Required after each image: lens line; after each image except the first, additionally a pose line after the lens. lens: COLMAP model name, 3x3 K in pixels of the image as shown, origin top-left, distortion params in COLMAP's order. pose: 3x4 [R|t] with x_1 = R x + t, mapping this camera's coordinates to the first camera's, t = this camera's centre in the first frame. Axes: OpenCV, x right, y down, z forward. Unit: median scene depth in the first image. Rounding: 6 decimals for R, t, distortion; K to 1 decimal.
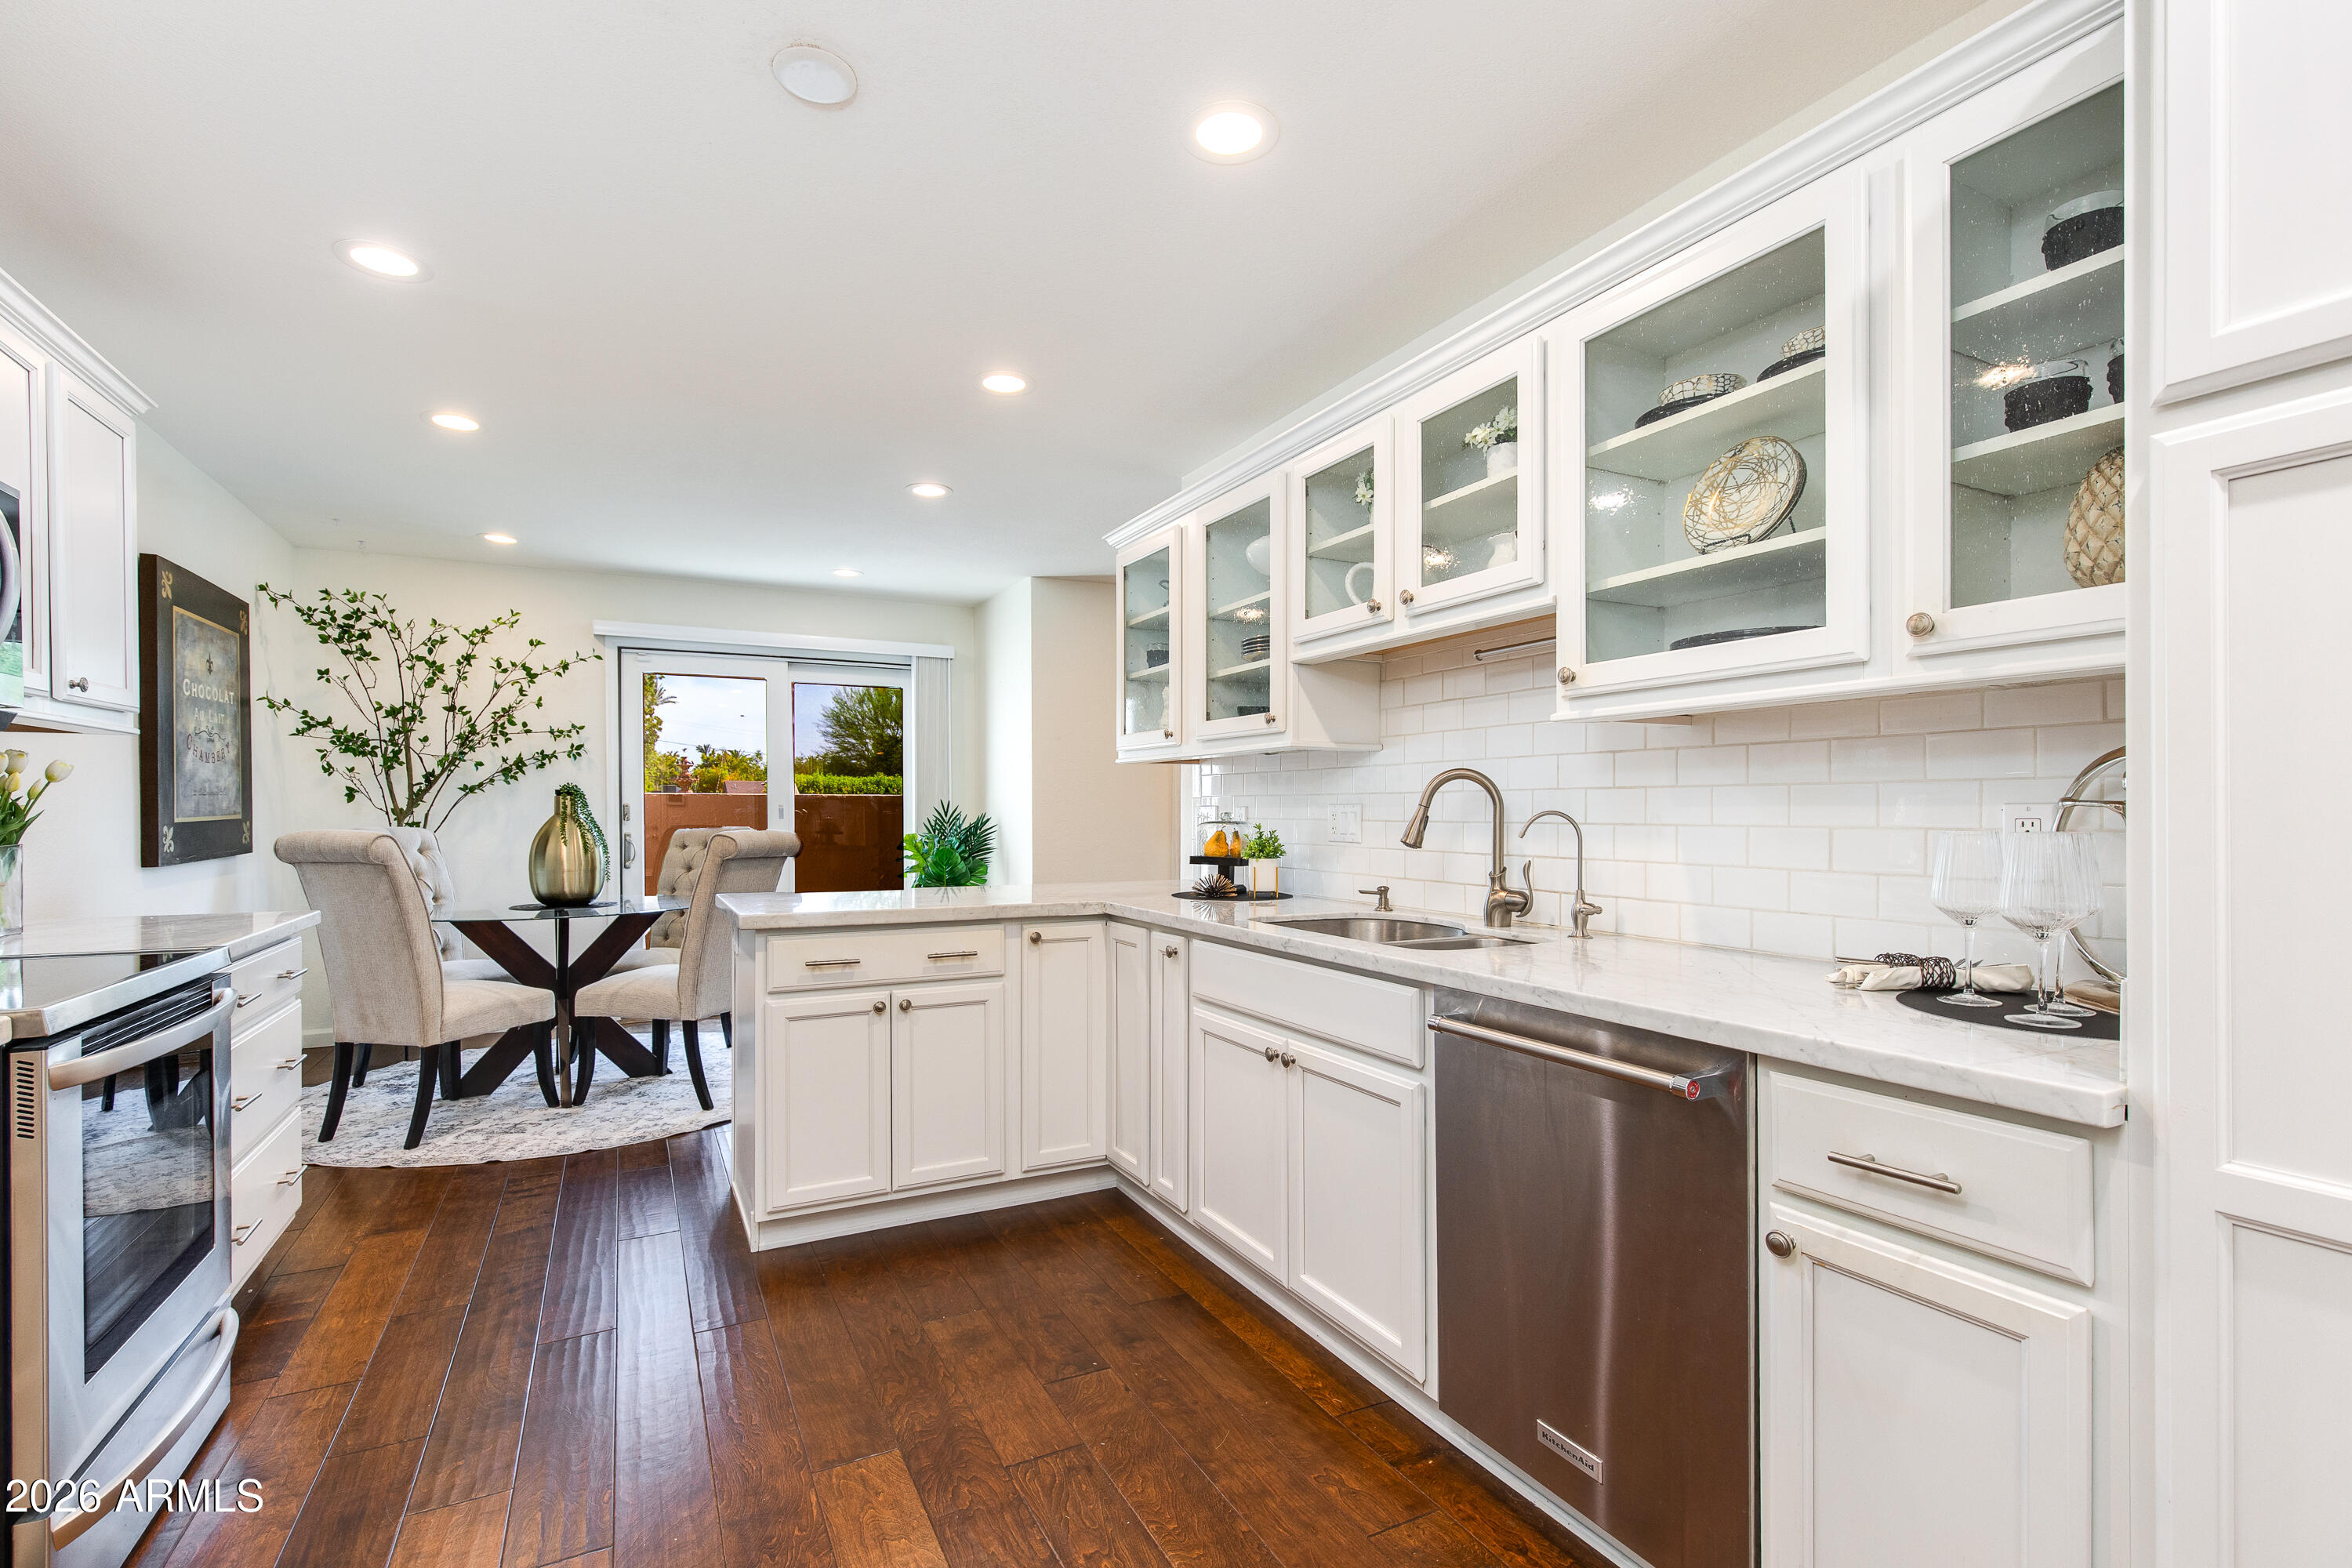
lens RADIAL K [[1067.3, 0, 1177.1], [0, 1067.3, 810.3], [0, 0, 1]] dist [0.013098, -0.000328]
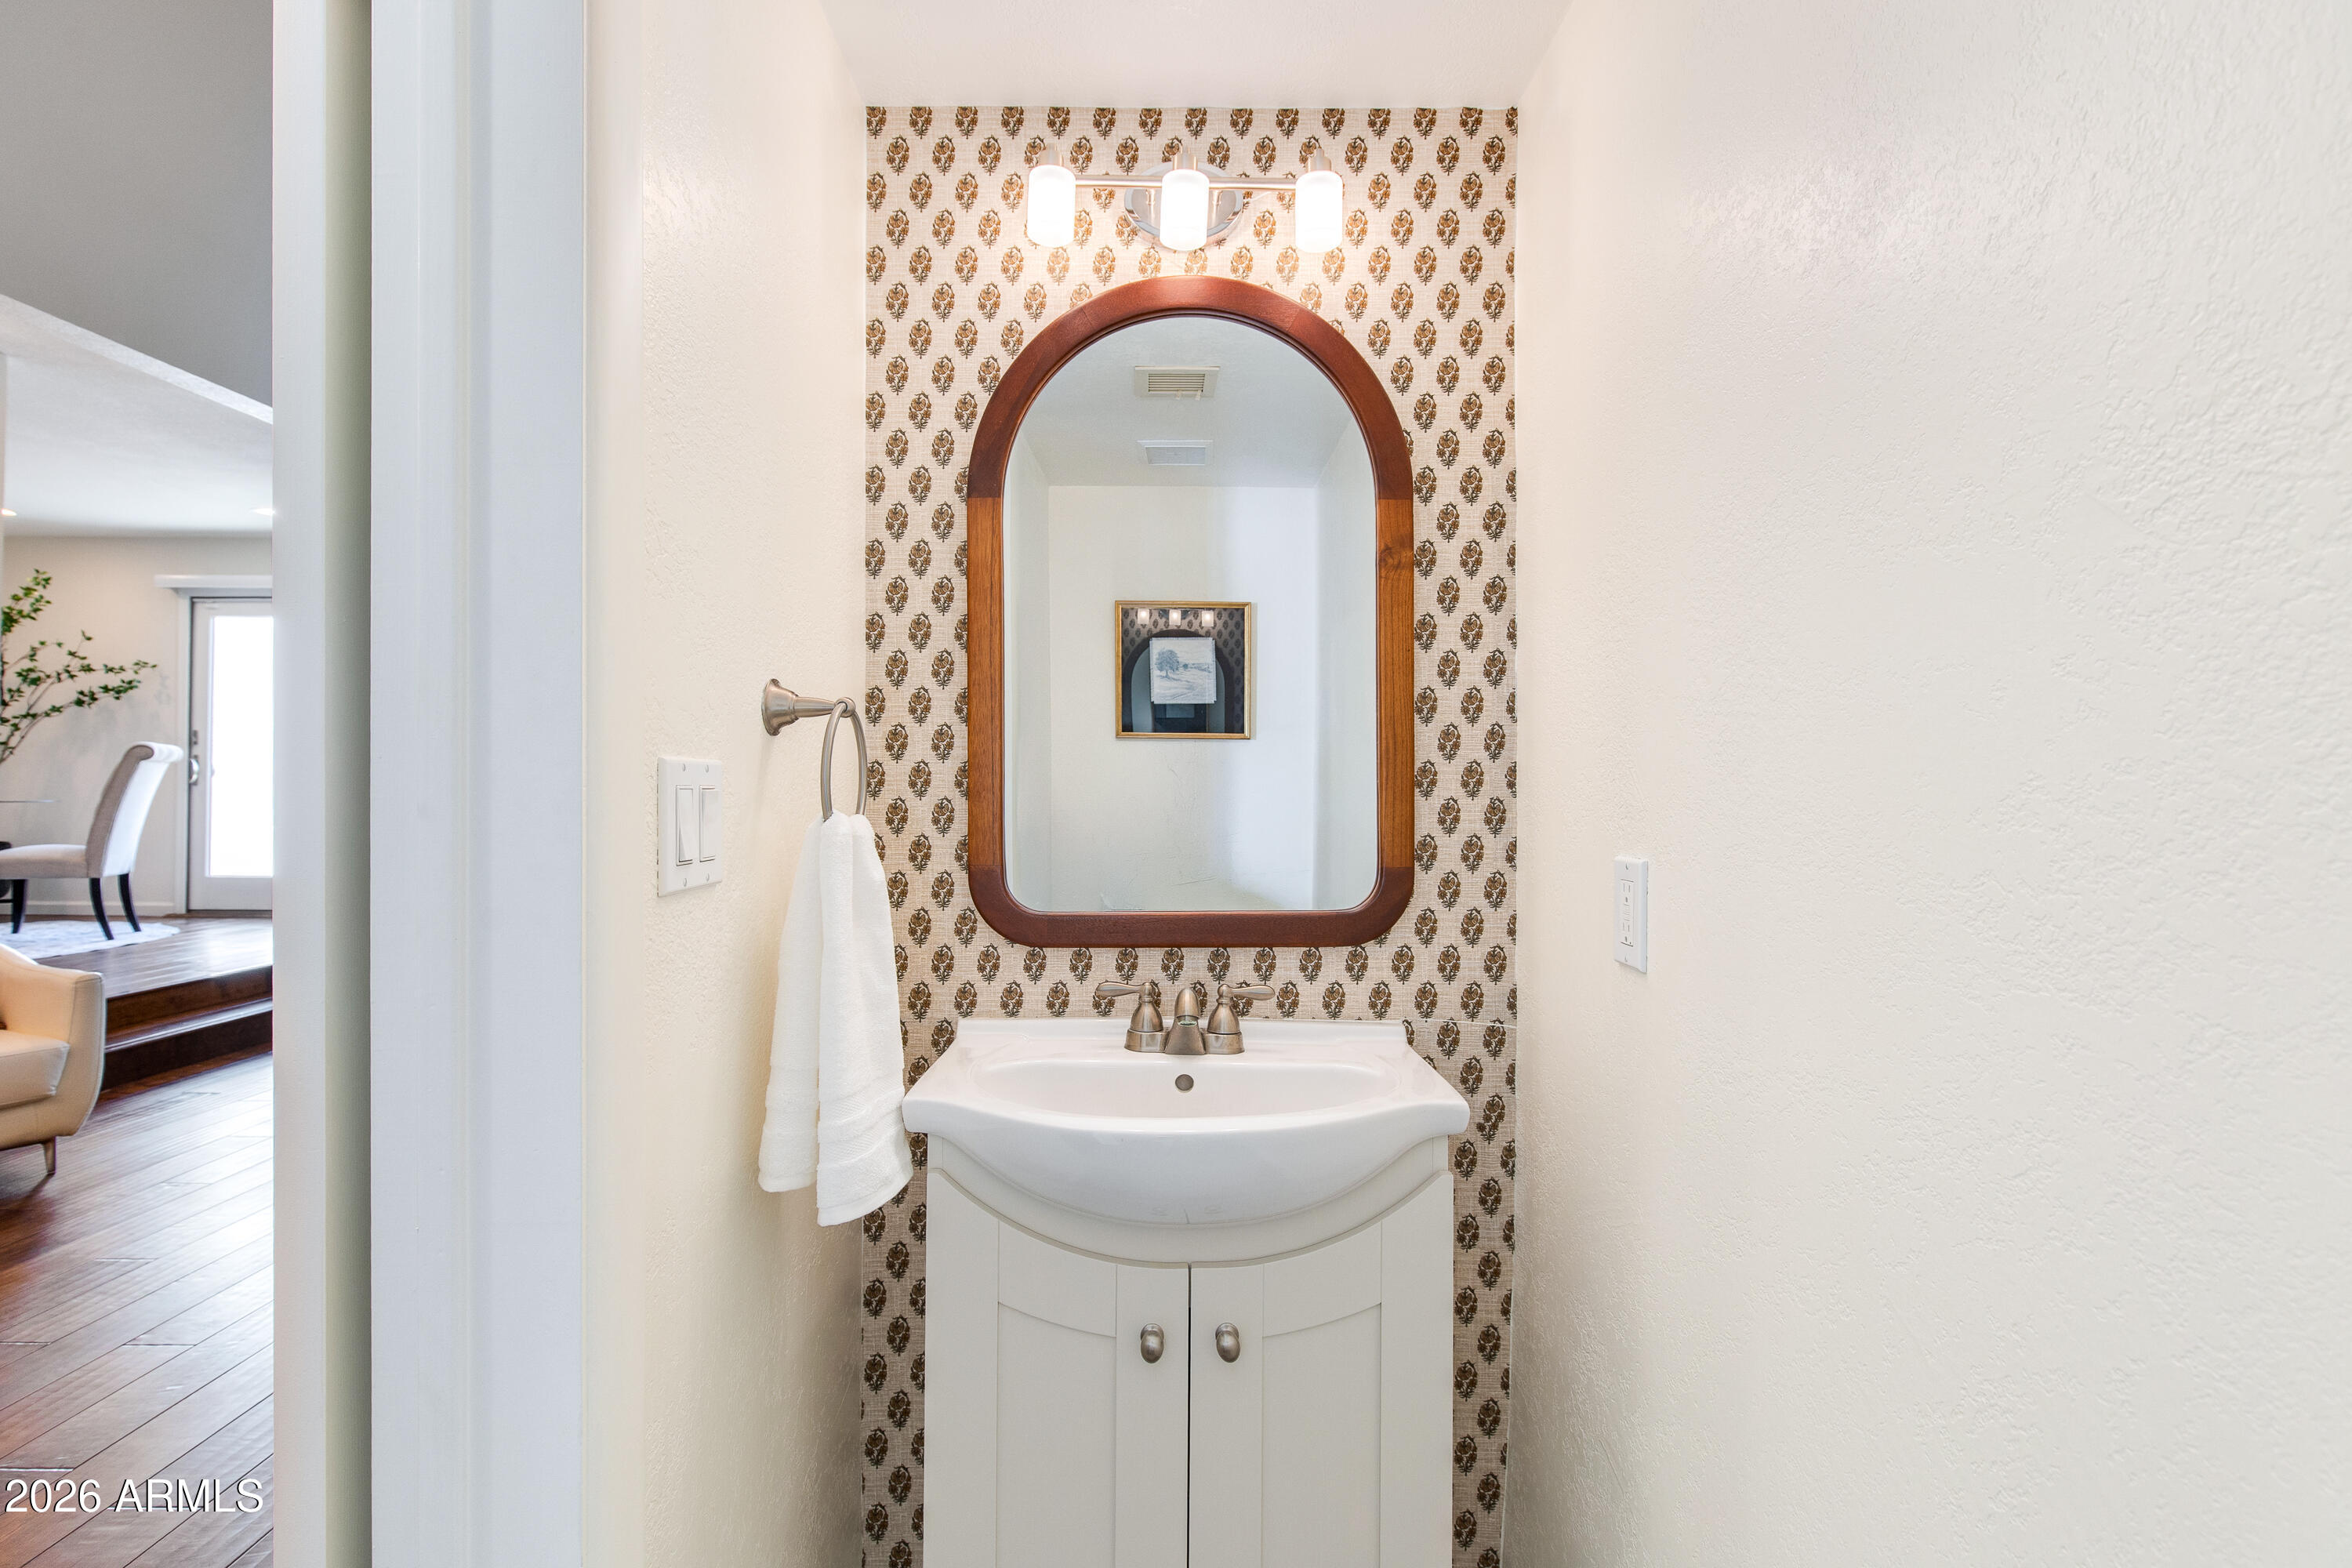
lens RADIAL K [[1061.2, 0, 1175.6], [0, 1061.2, 768.3], [0, 0, 1]] dist [-0.000809, -0.000445]
pose [[0.891842, -0.004184, -0.452327, 1.188144], [-0.002017, 0.999910, -0.013226, 0.061454], [0.452342, 0.012708, 0.891754, 0.534528]]
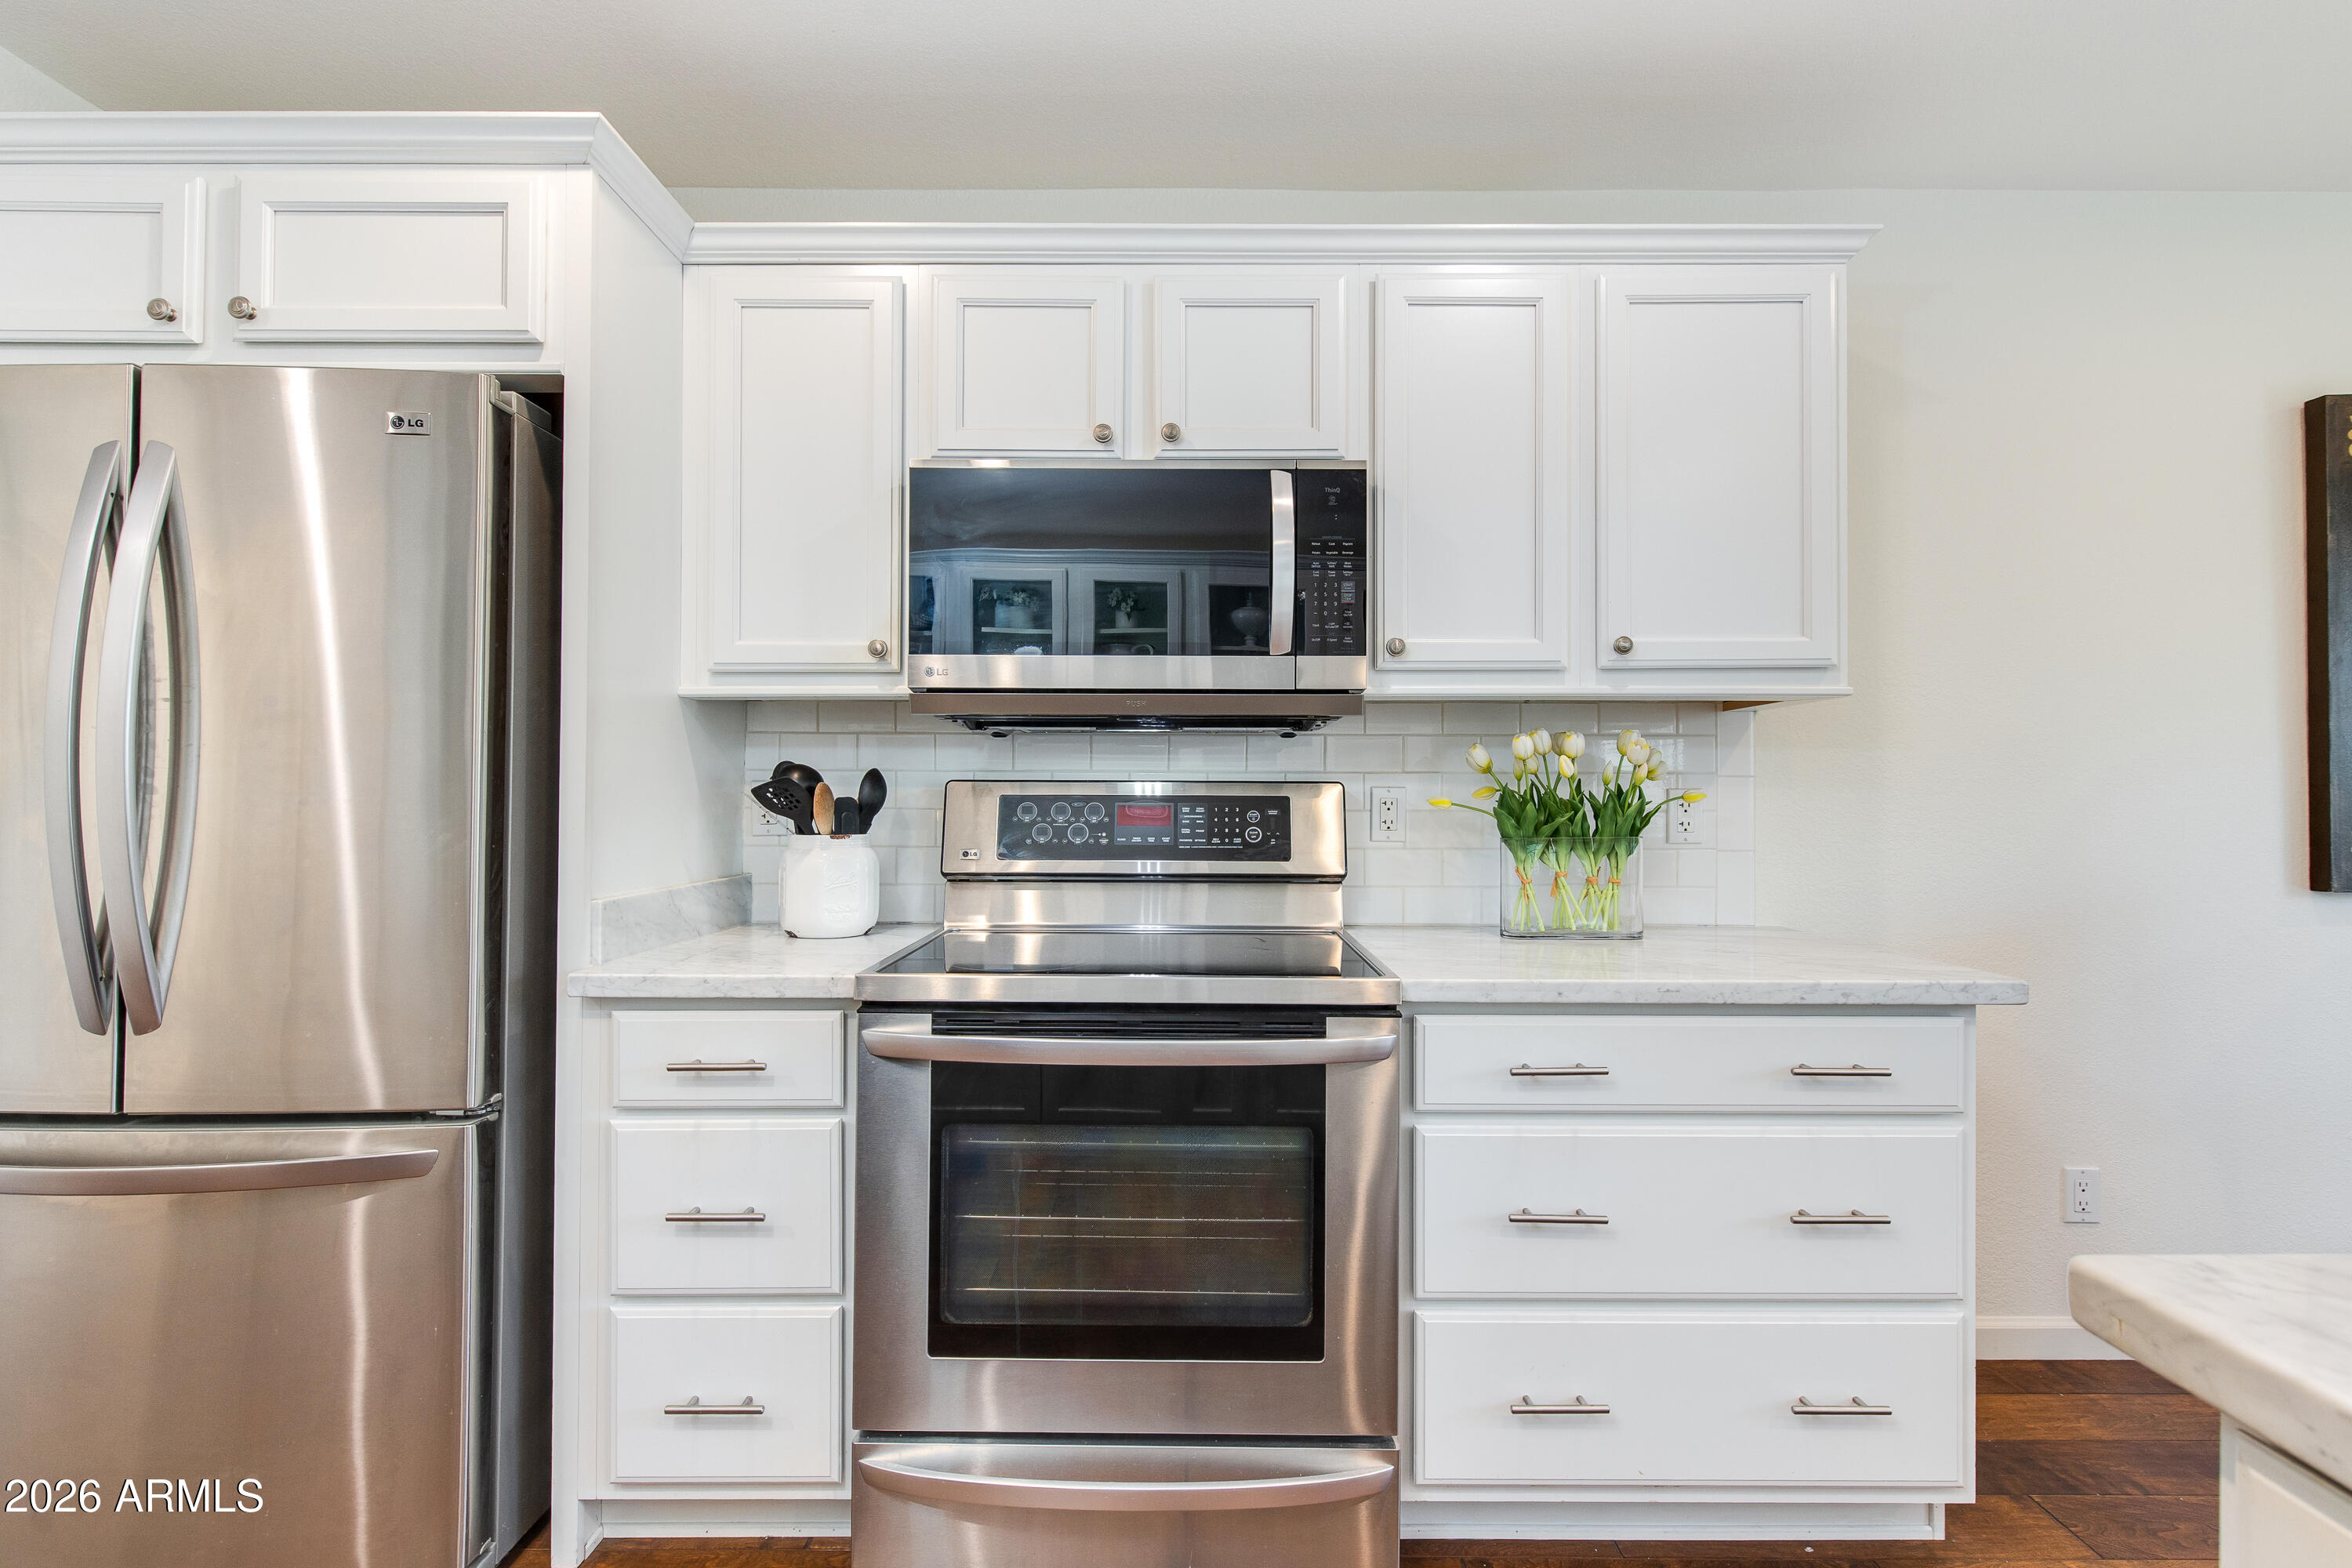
lens RADIAL K [[1033.9, 0, 1173.7], [0, 1033.9, 793.5], [0, 0, 1]] dist [0.000093, -0.000002]
pose [[-0.471222, -0.002586, -0.882011, -0.077643], [-0.005983, 0.999982, 0.000264, -0.001440], [0.881994, 0.005401, -0.471229, 0.513714]]
